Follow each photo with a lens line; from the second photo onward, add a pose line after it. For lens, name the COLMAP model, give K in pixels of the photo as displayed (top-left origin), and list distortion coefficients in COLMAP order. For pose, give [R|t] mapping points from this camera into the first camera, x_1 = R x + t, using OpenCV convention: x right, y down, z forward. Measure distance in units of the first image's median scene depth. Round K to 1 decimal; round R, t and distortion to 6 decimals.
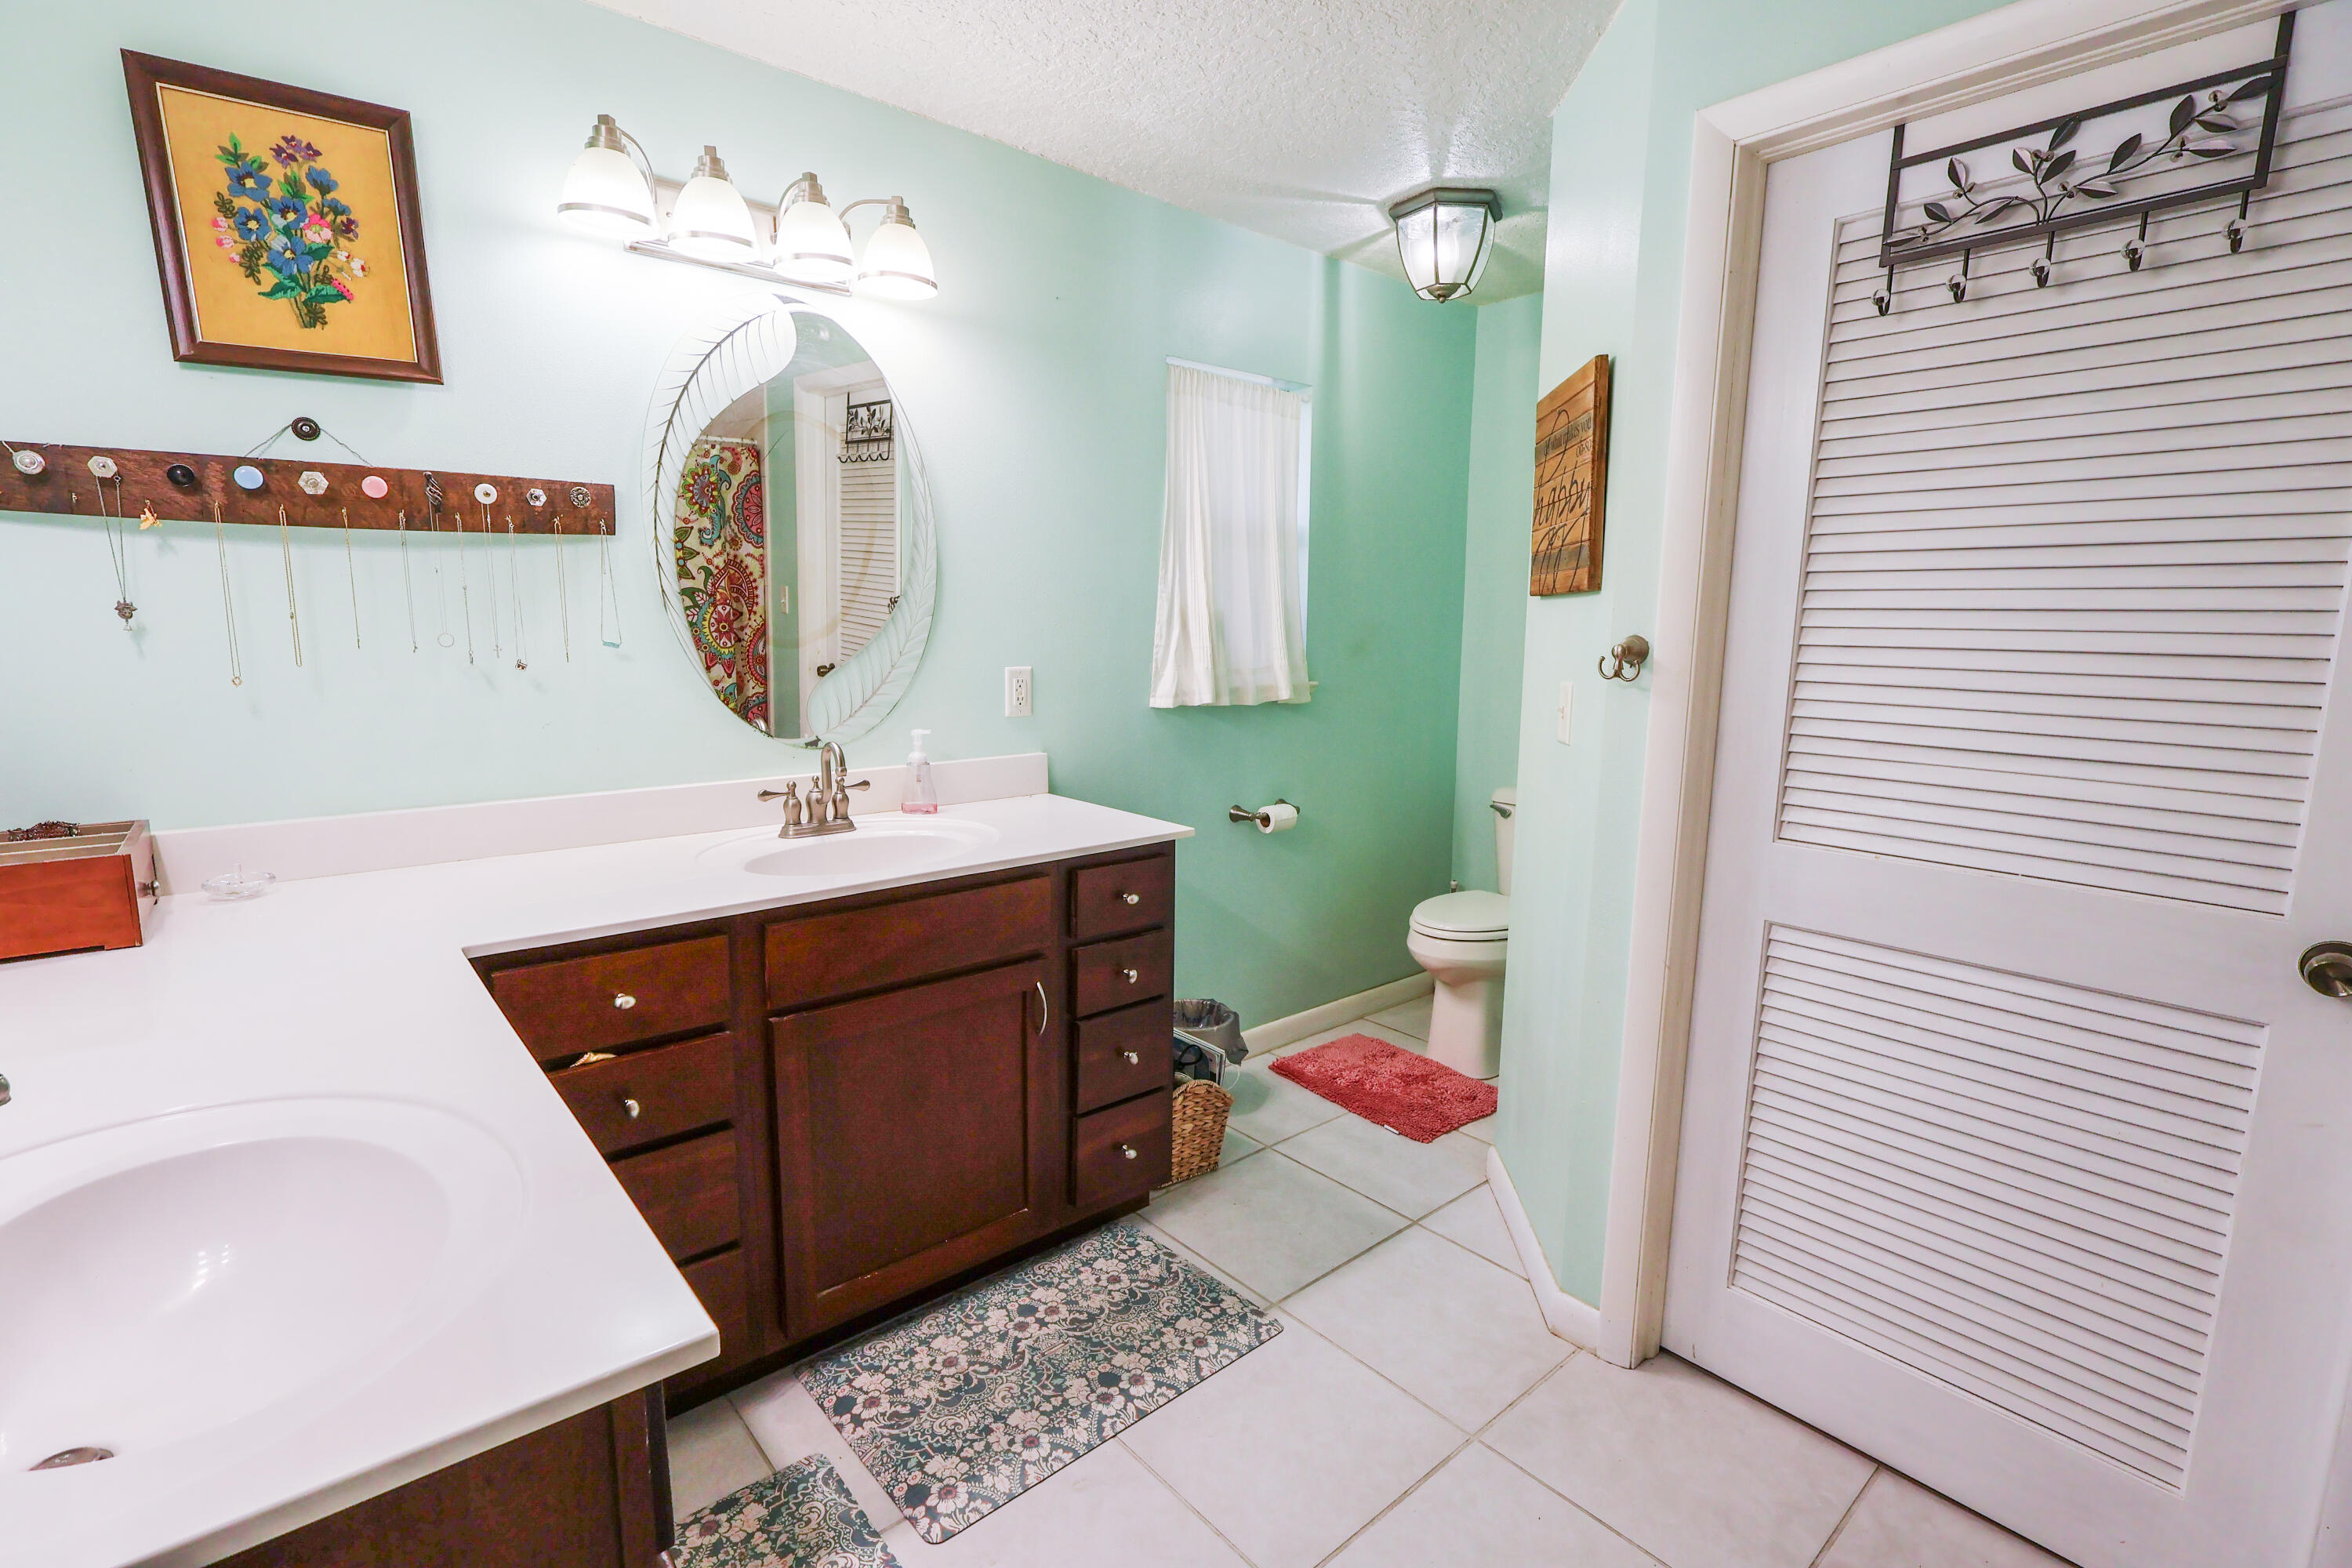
lens RADIAL K [[1083.8, 0, 1163.8], [0, 1083.8, 779.2], [0, 0, 1]] dist [0.000125, 0.002098]
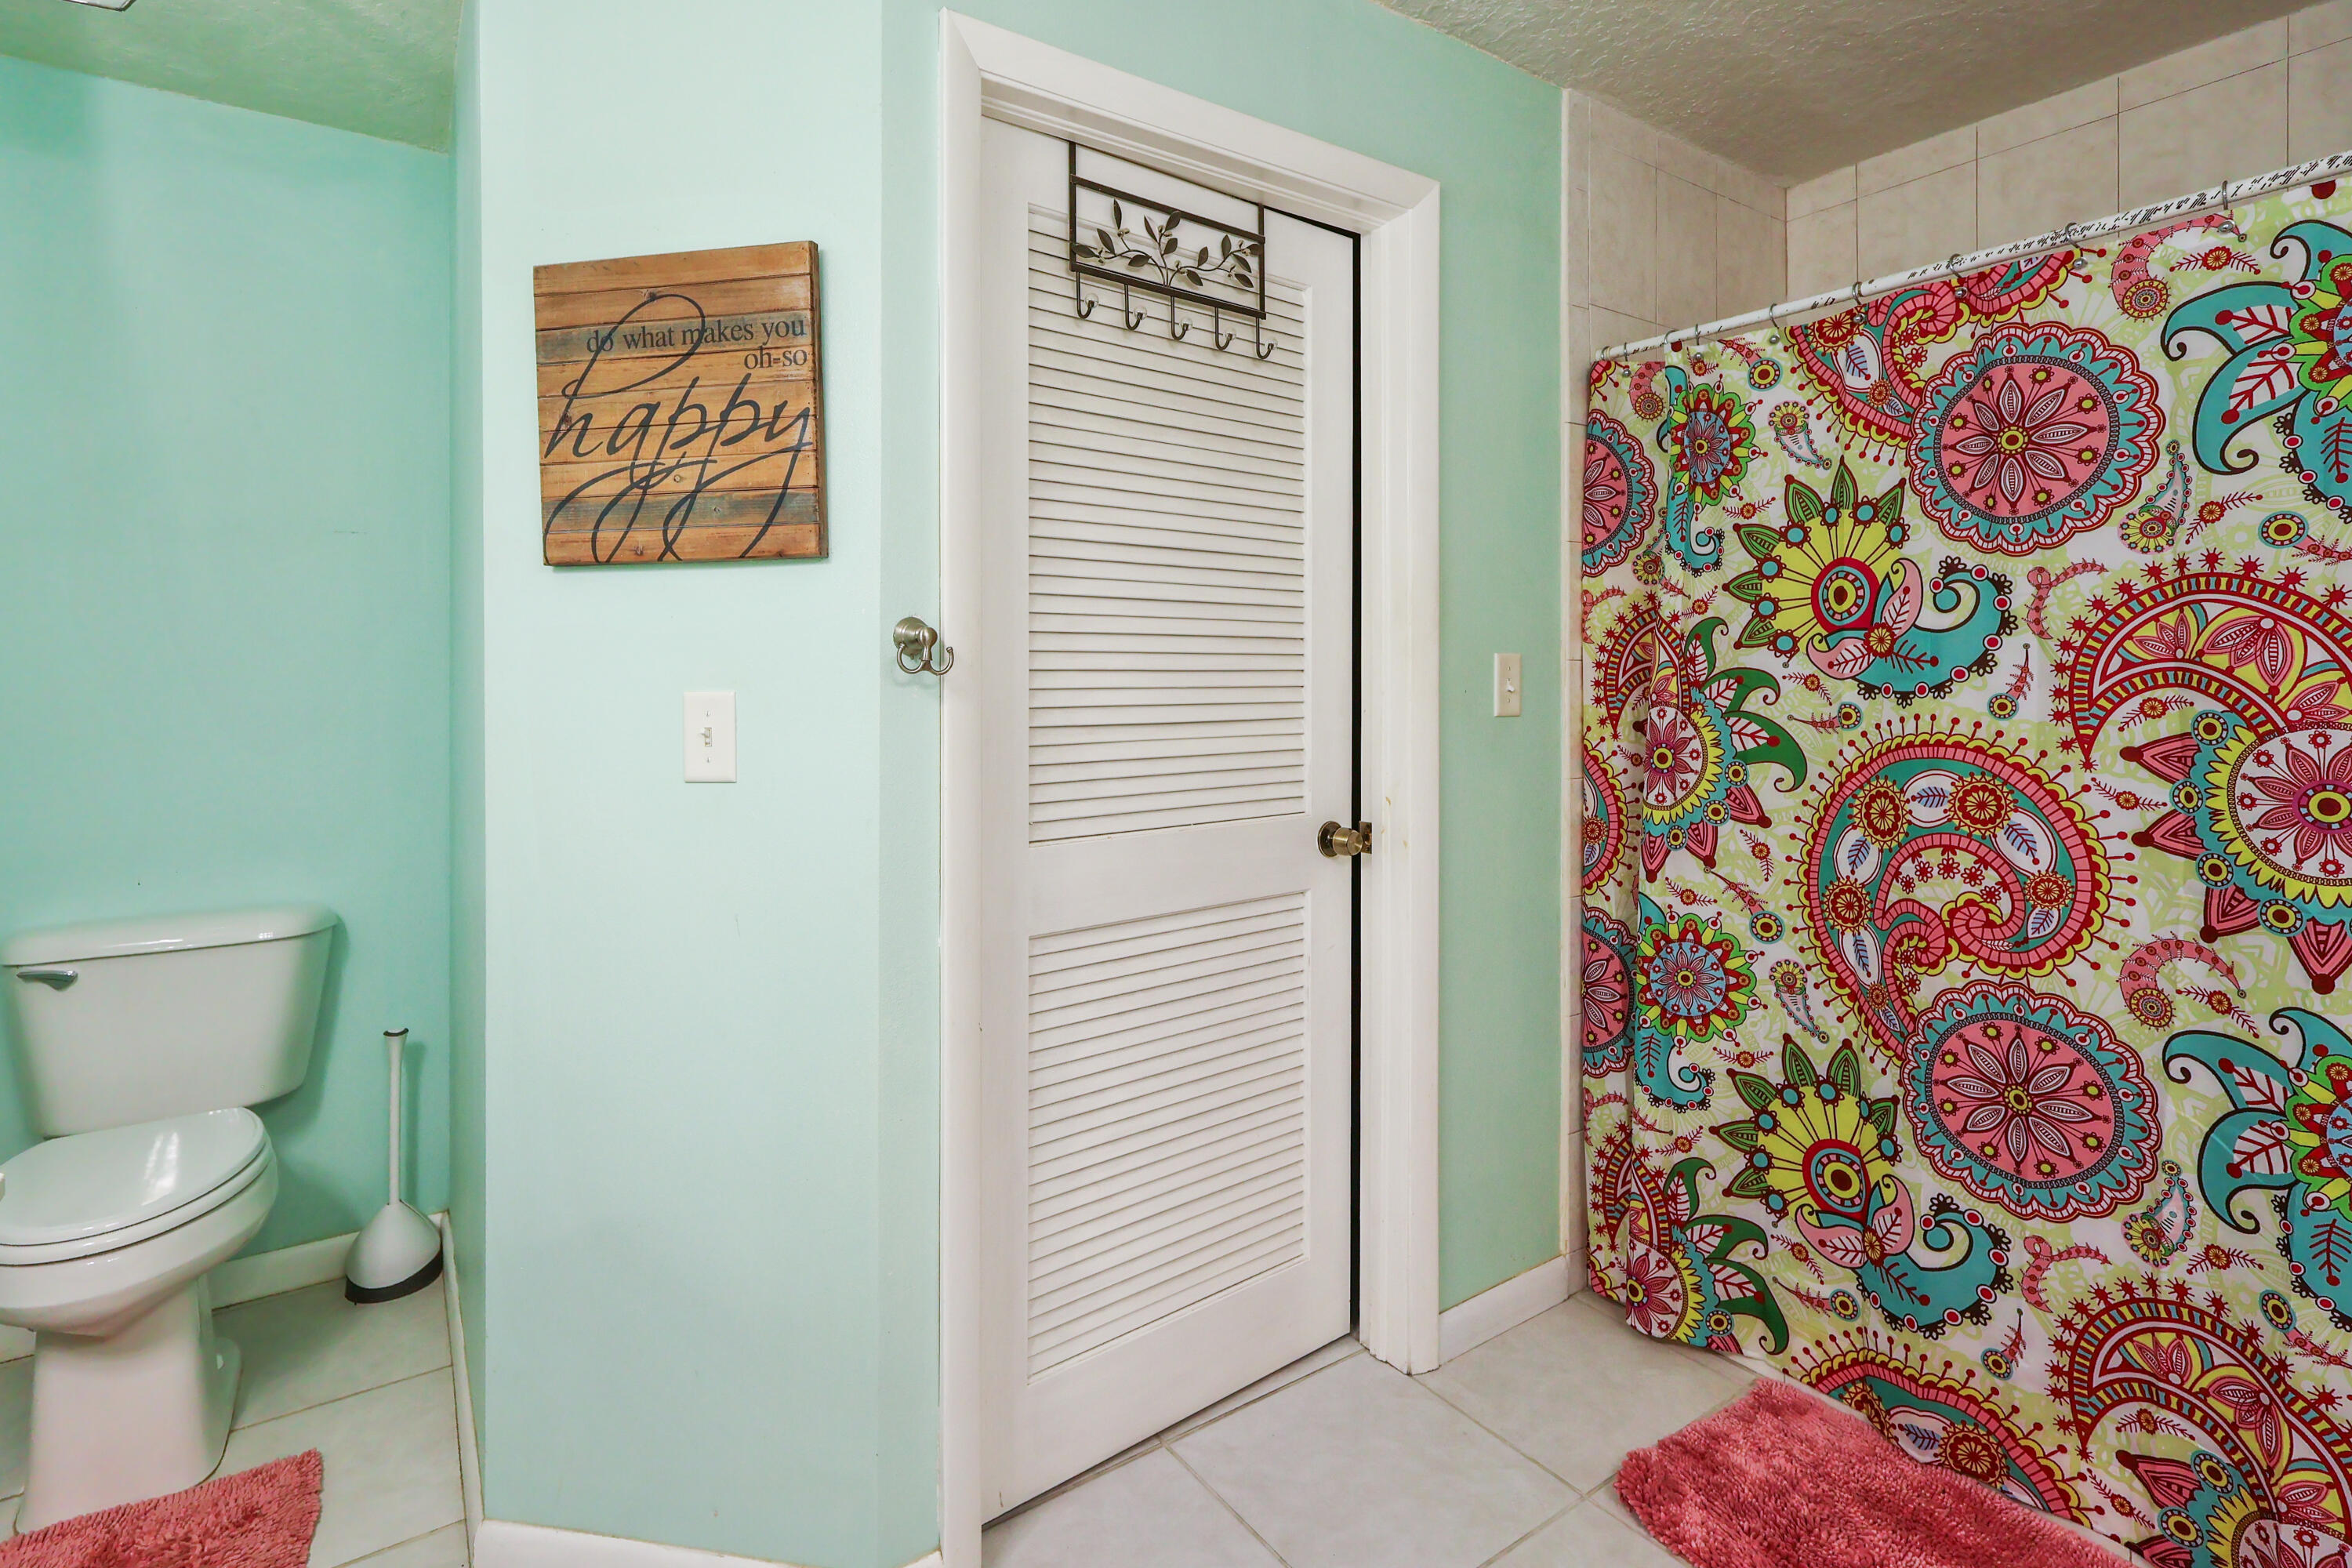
lens RADIAL K [[1083.8, 0, 1092.9], [0, 1083.8, 686.7], [0, 0, 1]] dist [0.000125, 0.002098]
pose [[0.089106, -0.020038, 0.995821, -0.397488], [0.154346, 0.987998, 0.006070, -0.083841], [-0.983991, 0.153160, 0.091129, 0.986382]]
